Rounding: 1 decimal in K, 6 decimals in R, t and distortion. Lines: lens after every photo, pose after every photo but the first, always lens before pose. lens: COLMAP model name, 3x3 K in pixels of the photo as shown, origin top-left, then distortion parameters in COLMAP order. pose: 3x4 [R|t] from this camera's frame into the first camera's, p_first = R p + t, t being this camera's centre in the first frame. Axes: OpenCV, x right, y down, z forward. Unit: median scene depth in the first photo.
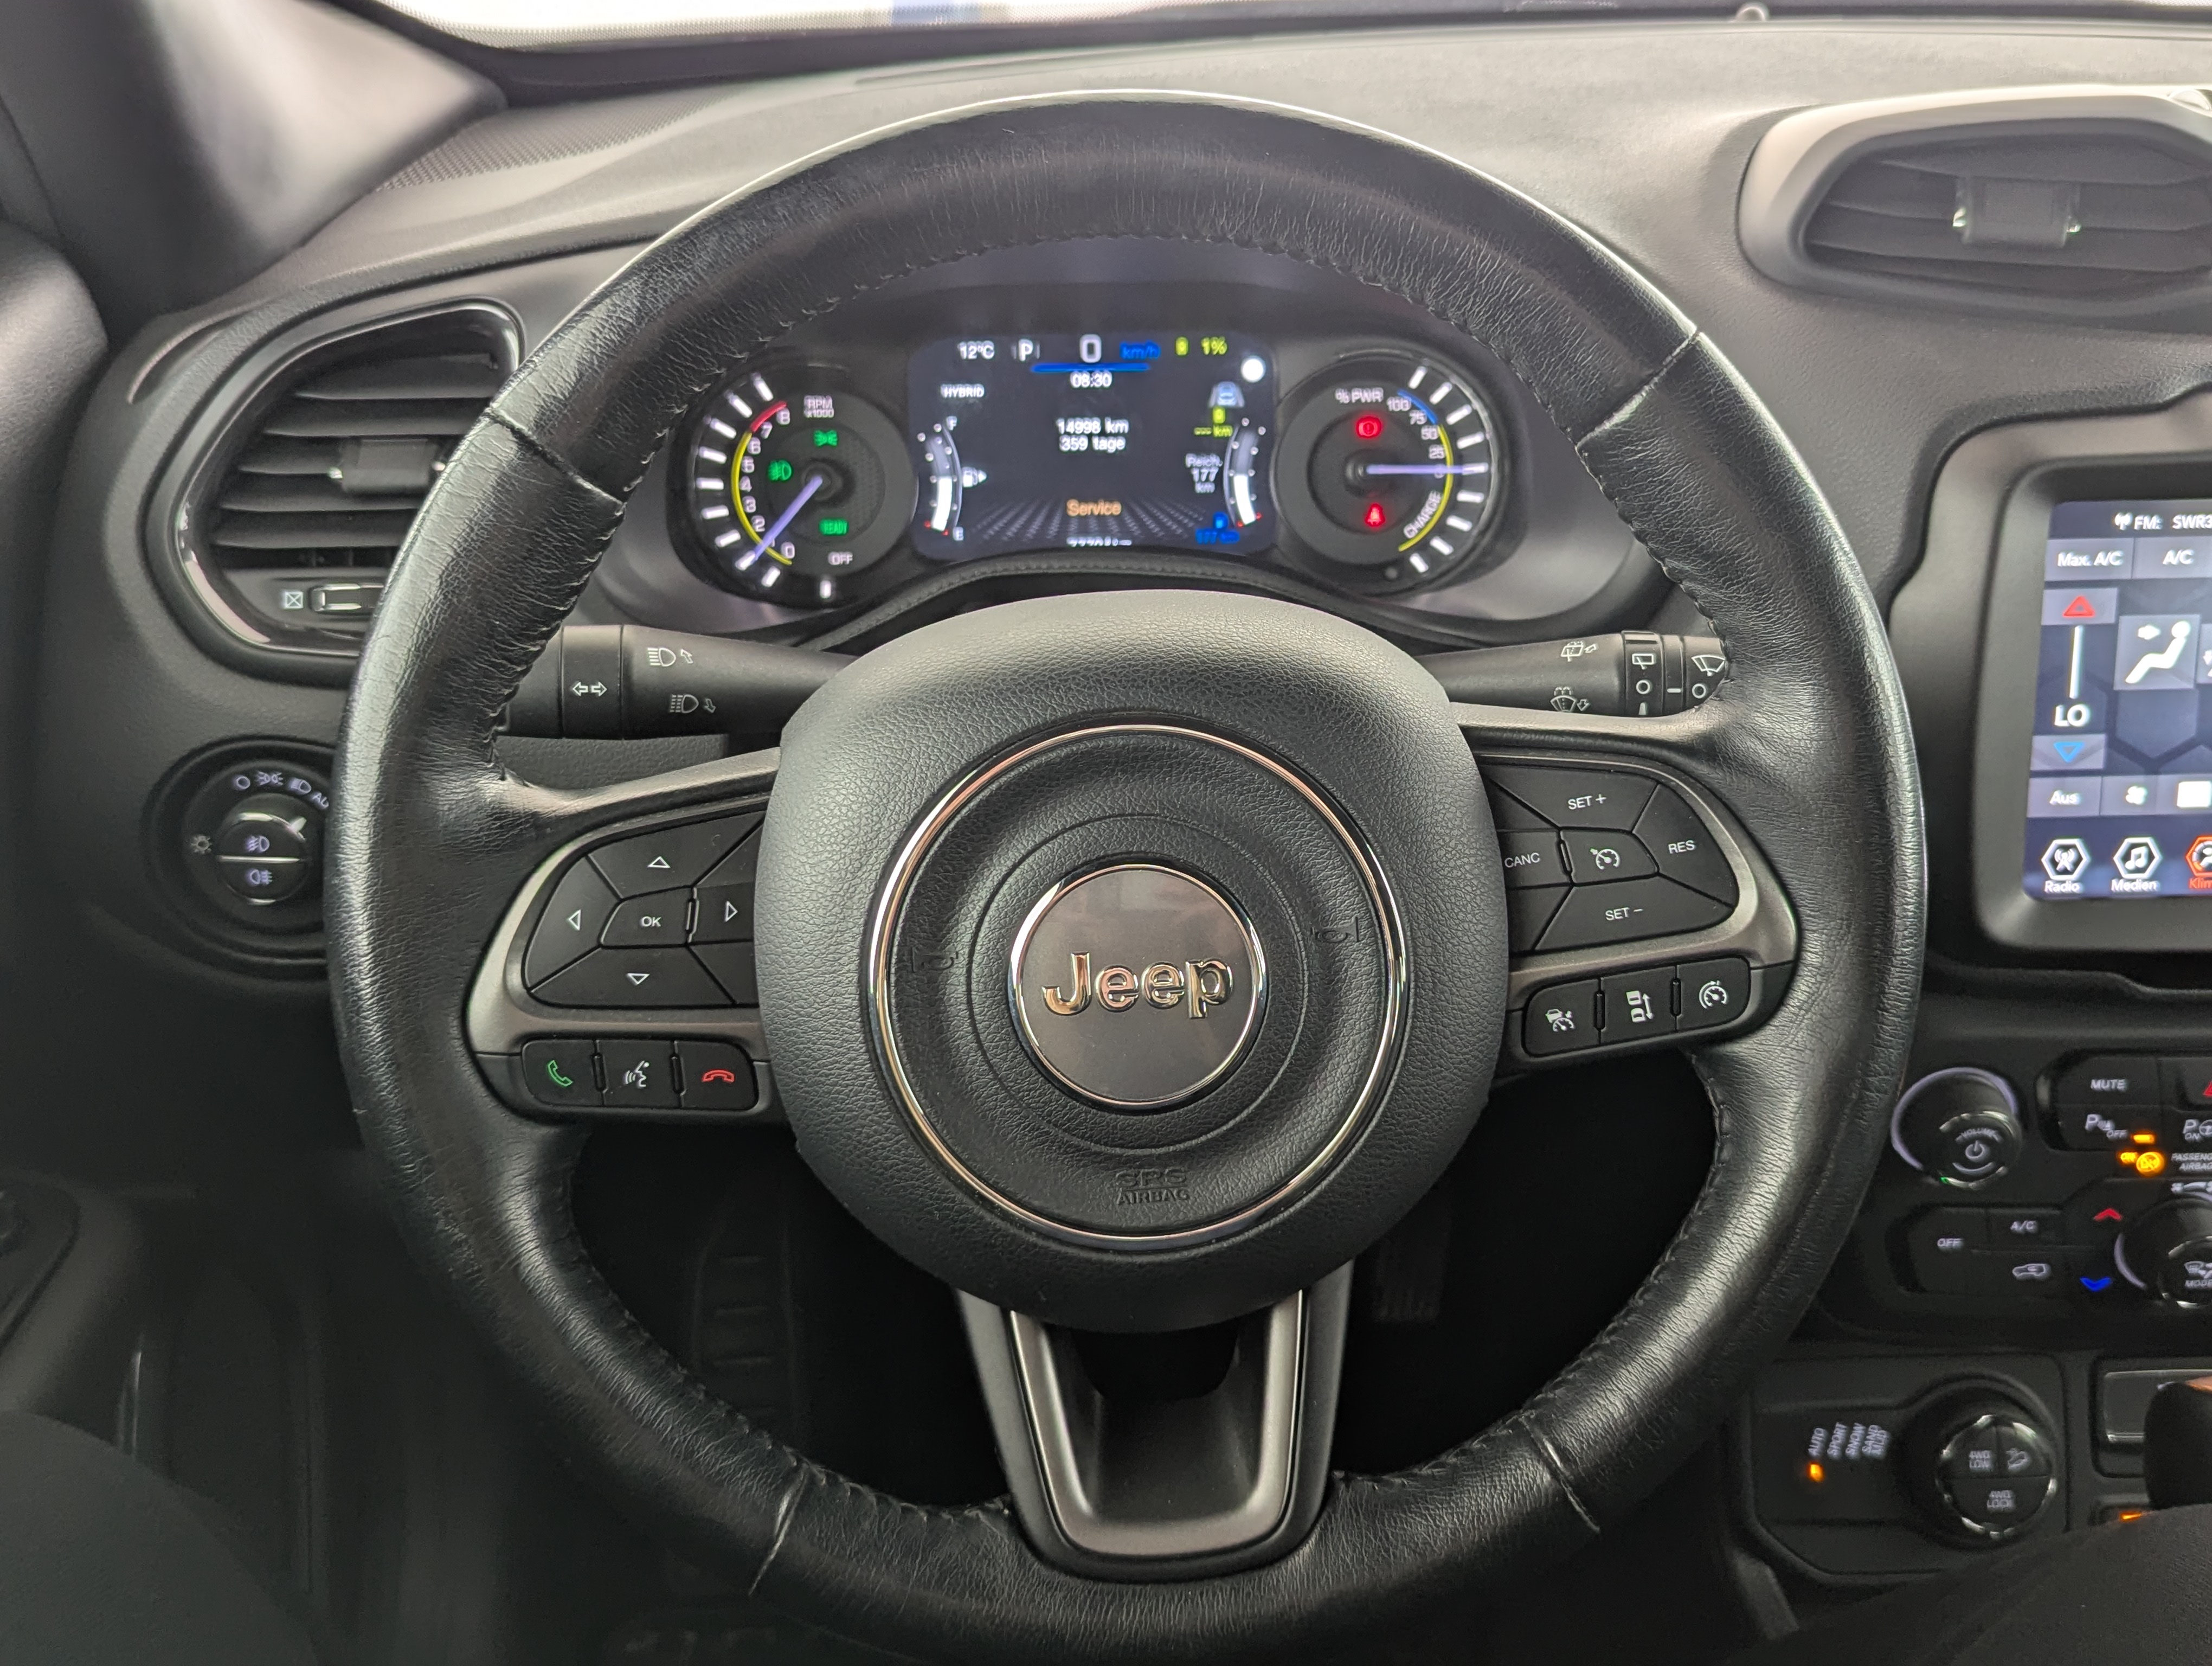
lens RADIAL K [[2040.1, 0, 1118.7], [0, 2040.1, 802.1], [0, 0, 1]] dist [0.070723, -0.103895]
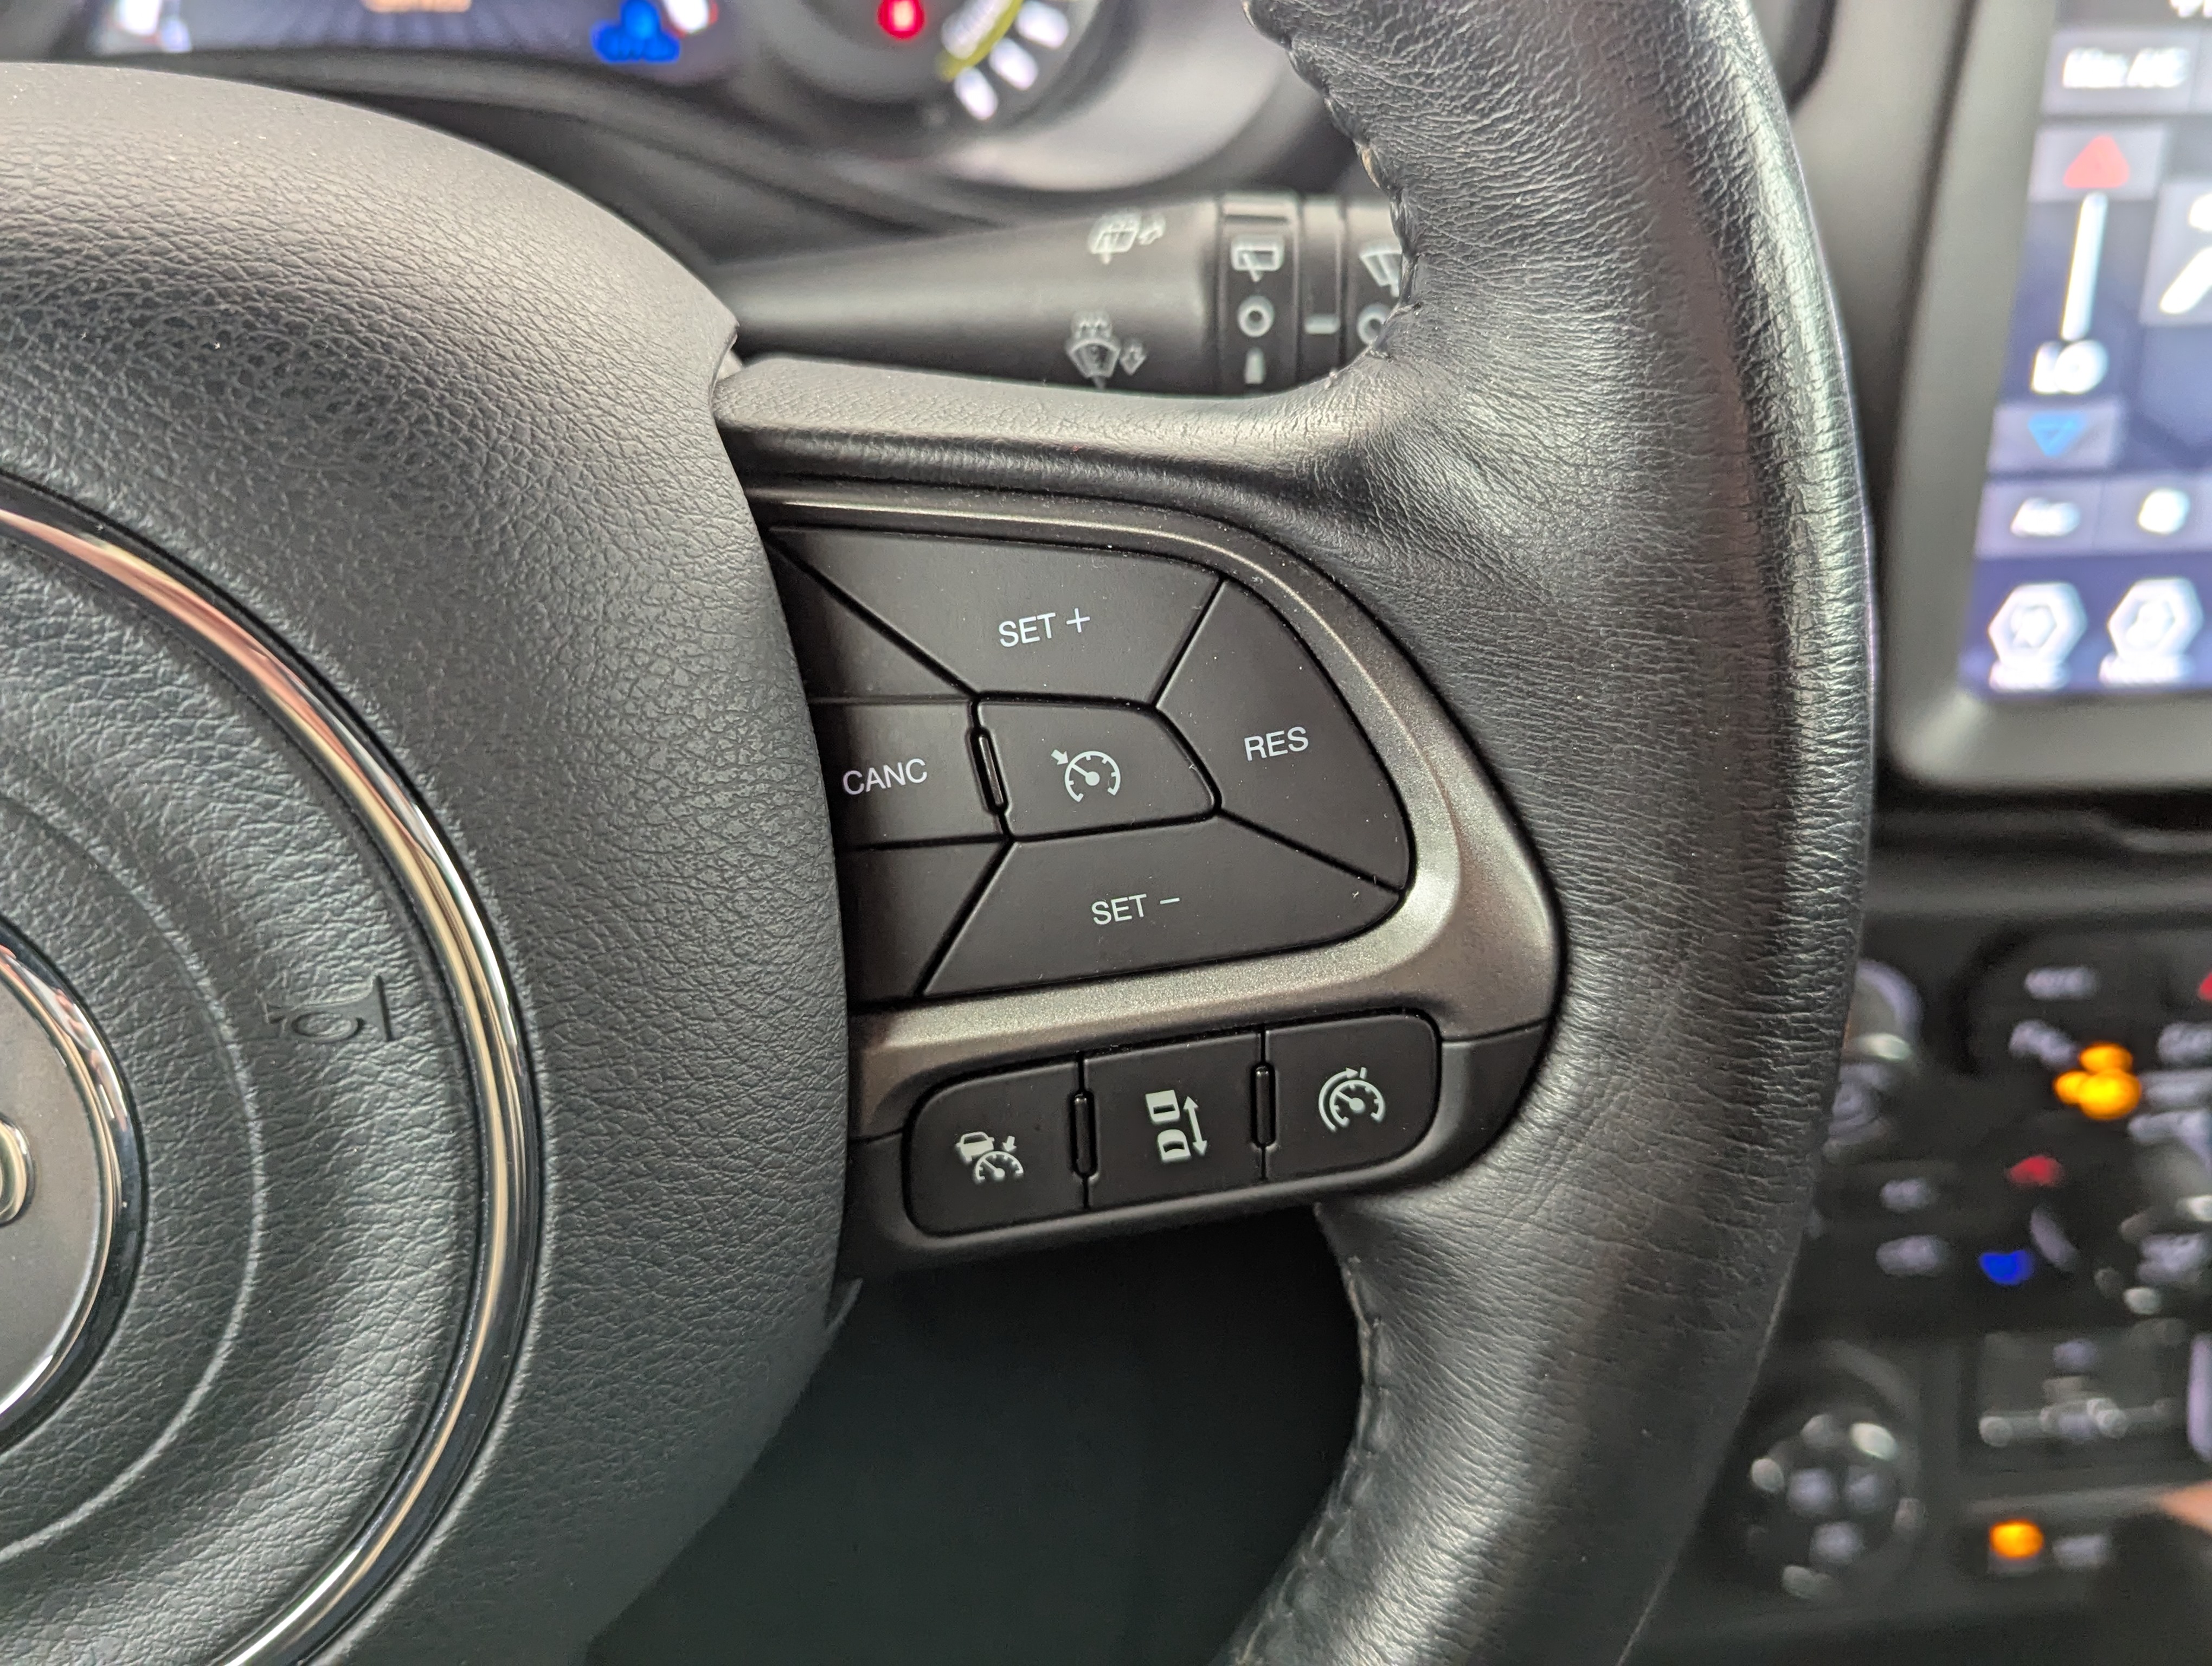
lens RADIAL K [[2164.0, 0, 1099.9], [0, 2164.0, 797.9], [0, 0, 1]] dist [-0.006121, -0.010203]
pose [[0.995207, -0.022123, 0.095260, 0.146812], [0.005715, 0.985569, 0.169179, -0.027555], [-0.097628, -0.167824, 0.980971, 0.434891]]
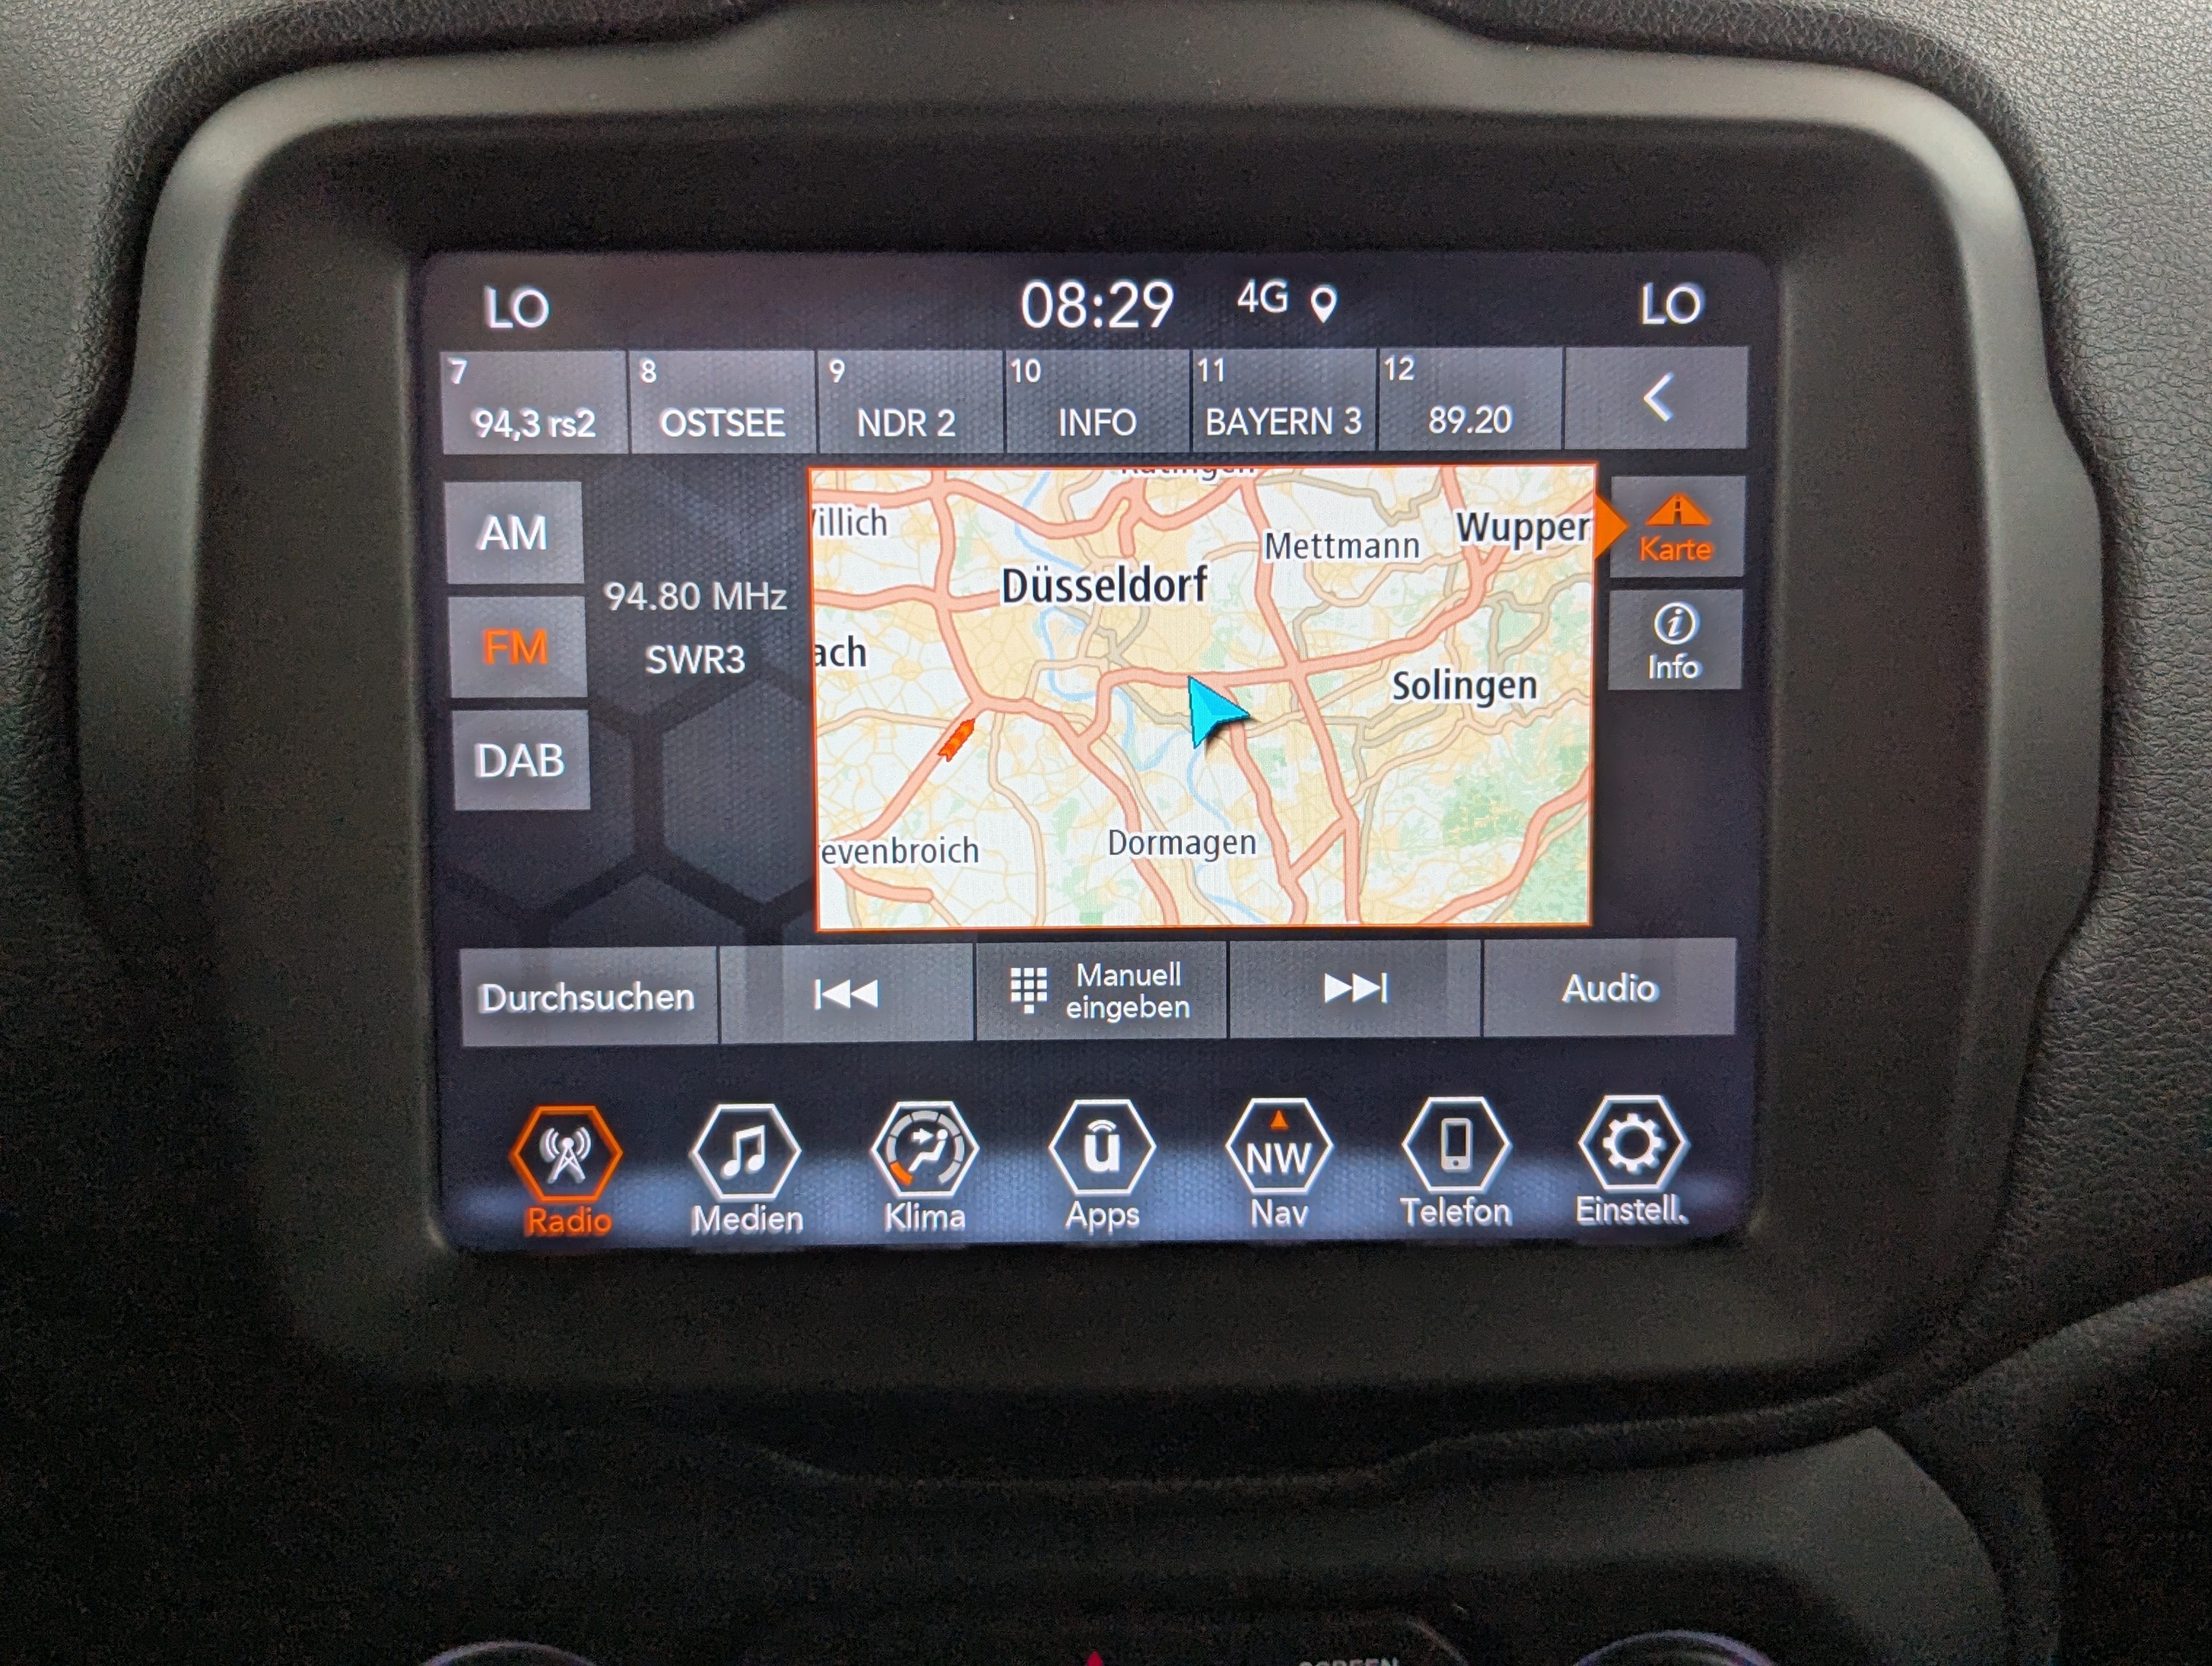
lens RADIAL K [[1987.3, 0, 1100.4], [0, 1987.3, 781.8], [0, 0, 1]] dist [0.069582, -0.099598]
pose [[0.999930, 0.011814, -0.000634, 0.562625], [-0.011803, 0.992465, -0.121960, 0.002181], [-0.000812, 0.121959, 0.992535, 0.603357]]
